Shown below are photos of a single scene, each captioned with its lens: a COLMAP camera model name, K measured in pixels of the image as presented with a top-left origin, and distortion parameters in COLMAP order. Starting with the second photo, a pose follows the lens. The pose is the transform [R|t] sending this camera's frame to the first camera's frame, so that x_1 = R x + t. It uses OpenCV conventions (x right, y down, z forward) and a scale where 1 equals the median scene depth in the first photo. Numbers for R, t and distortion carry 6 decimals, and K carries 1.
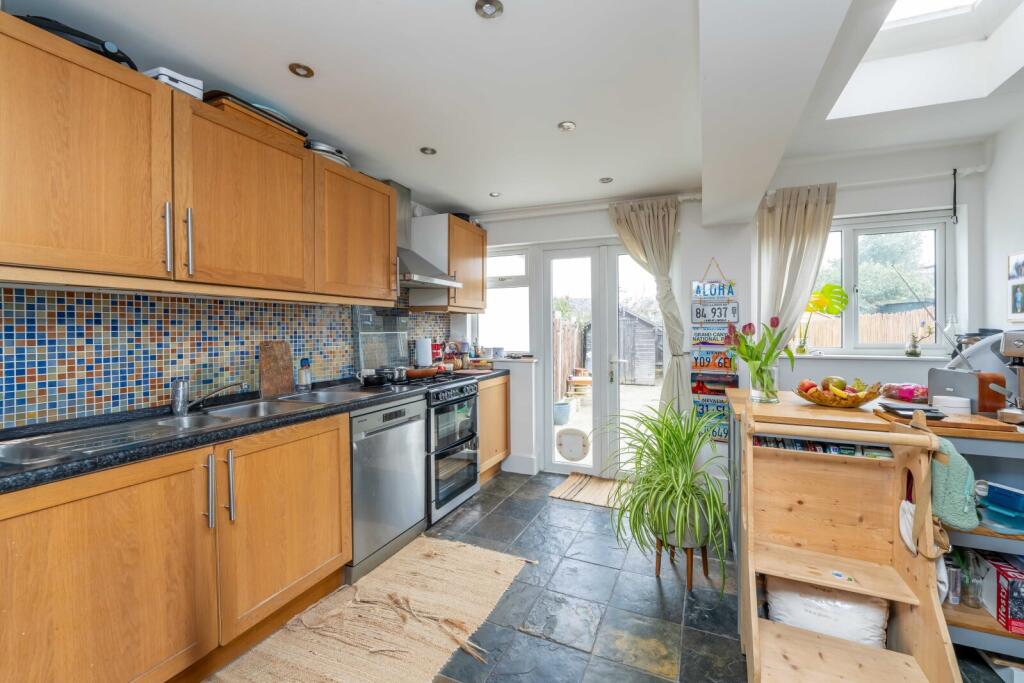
lens RADIAL K [[437.0, 0, 509.4], [0, 437.0, 319.1], [0, 0, 1]] dist [-0.000090, -0.000297]
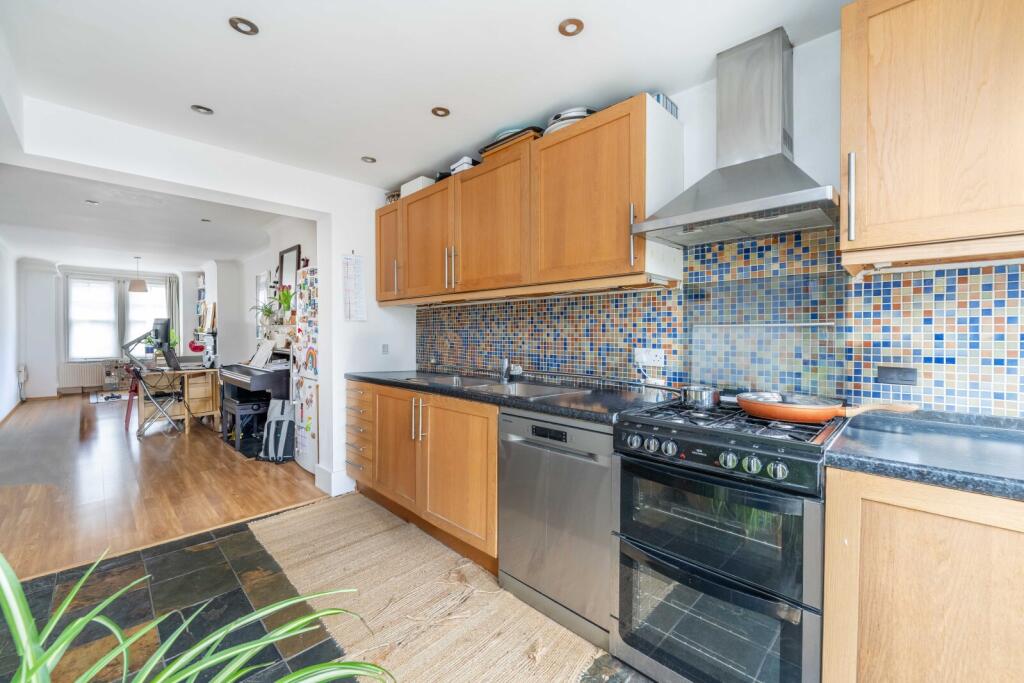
lens RADIAL K [[409.9, 0, 512.0], [0, 409.9, 341.5], [0, 0, 1]] dist [-0.000102, -0.000052]
pose [[-0.352934, 0.018631, -0.935463, 0.418092], [0.017695, 0.999756, 0.013236, 0.053762], [0.935481, -0.011882, -0.353177, 1.219780]]
